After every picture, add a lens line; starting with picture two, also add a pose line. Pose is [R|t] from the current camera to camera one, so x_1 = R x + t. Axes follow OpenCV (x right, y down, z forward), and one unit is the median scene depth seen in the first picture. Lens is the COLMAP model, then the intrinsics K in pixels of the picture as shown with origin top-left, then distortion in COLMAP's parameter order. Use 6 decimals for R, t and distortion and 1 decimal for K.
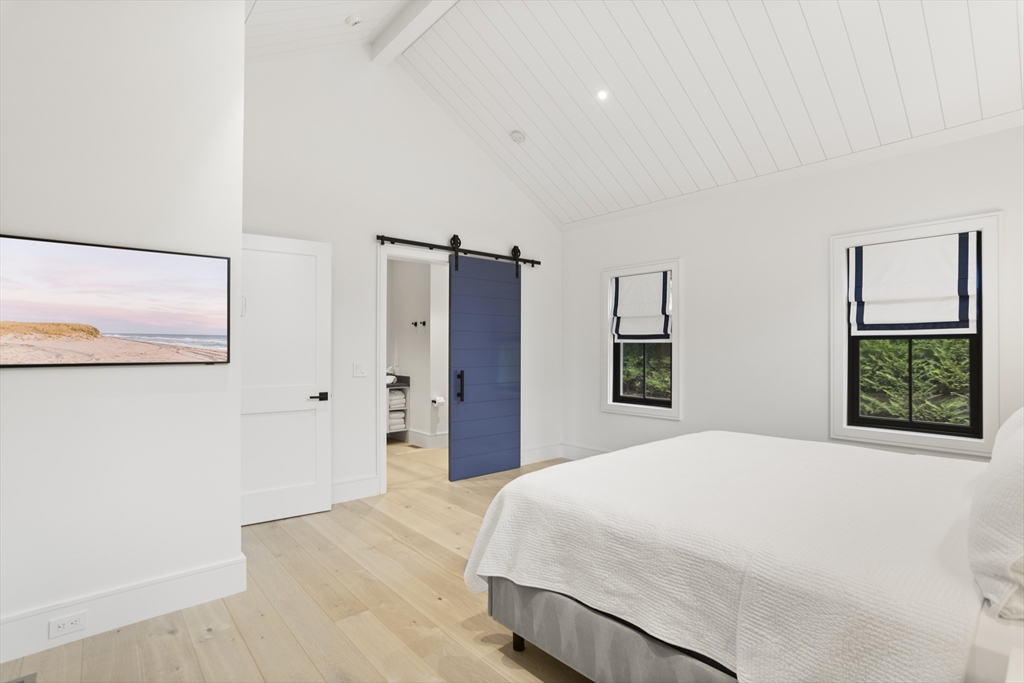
lens RADIAL K [[498.8, 0, 516.7], [0, 498.8, 349.3], [0, 0, 1]] dist [-0.004233, -0.000471]
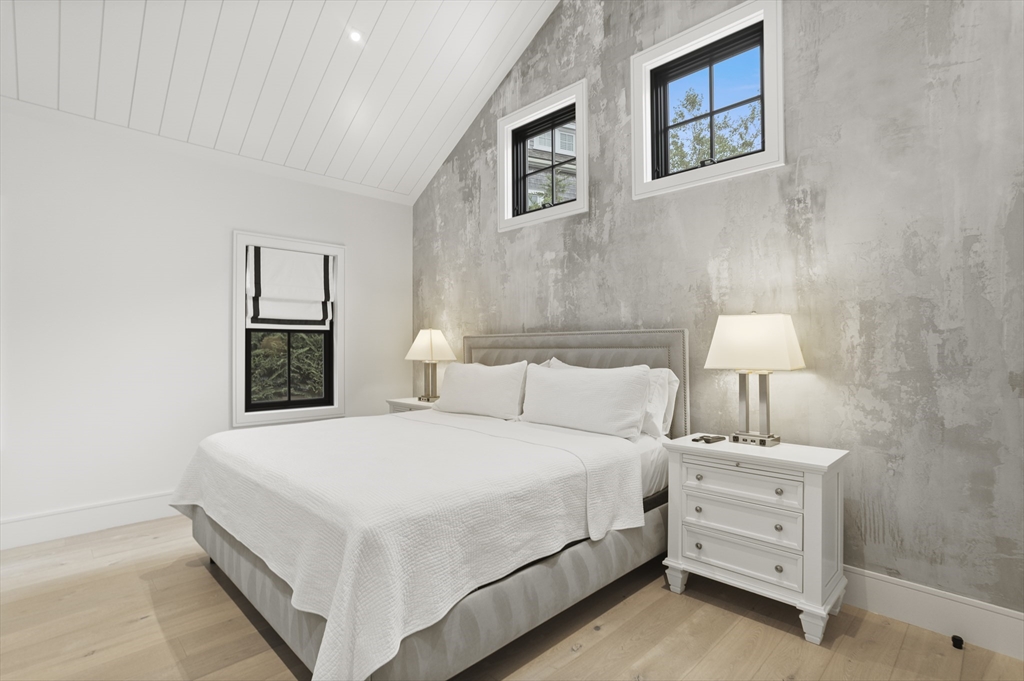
lens RADIAL K [[498.8, 0, 519.4], [0, 498.8, 342.1], [0, 0, 1]] dist [-0.004233, -0.000471]
pose [[-0.056497, 0.013857, 0.998307, -0.477348], [-0.001121, 0.999902, -0.013943, 0.019561], [-0.998402, -0.001907, -0.056476, 0.539736]]
